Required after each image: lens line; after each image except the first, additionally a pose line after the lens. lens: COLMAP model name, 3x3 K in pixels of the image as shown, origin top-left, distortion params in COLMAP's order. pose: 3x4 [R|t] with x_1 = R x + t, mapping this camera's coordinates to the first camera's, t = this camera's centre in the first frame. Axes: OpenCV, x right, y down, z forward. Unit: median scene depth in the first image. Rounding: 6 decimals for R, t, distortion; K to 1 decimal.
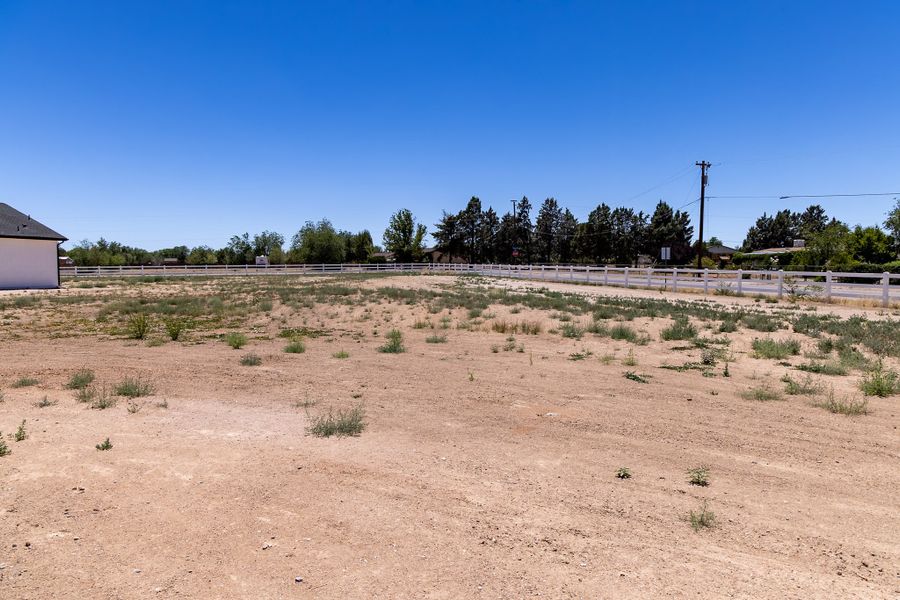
lens RADIAL K [[614.6, 0, 448.9], [0, 614.6, 301.3], [0, 0, 1]] dist [0.016002, -0.002595]
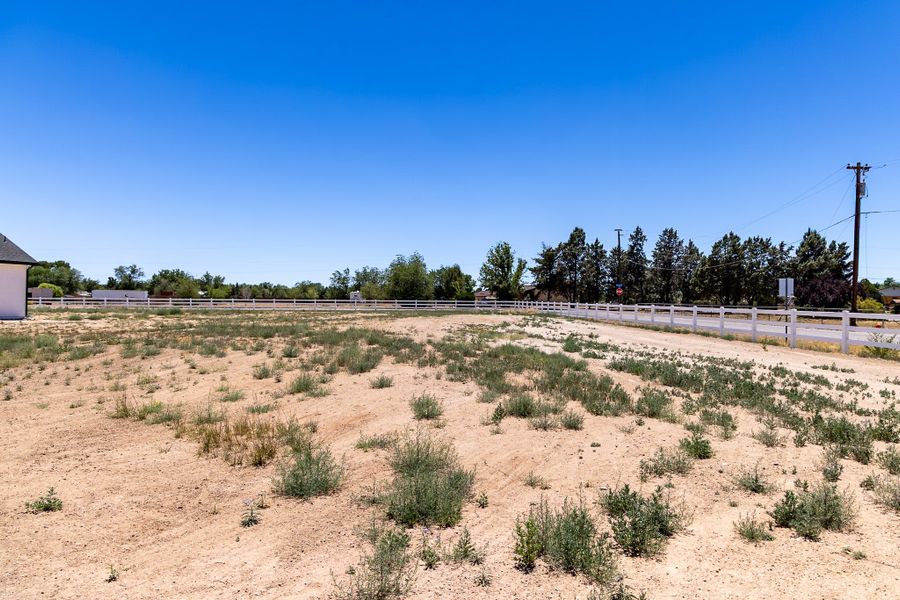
lens RADIAL K [[614.6, 0, 454.3], [0, 614.6, 304.3], [0, 0, 1]] dist [0.016002, -0.002595]
pose [[0.977594, 0.017732, -0.209751, 0.055101], [-0.030205, 0.997950, -0.056415, -0.004460], [0.208320, 0.061487, 0.976126, 0.107954]]
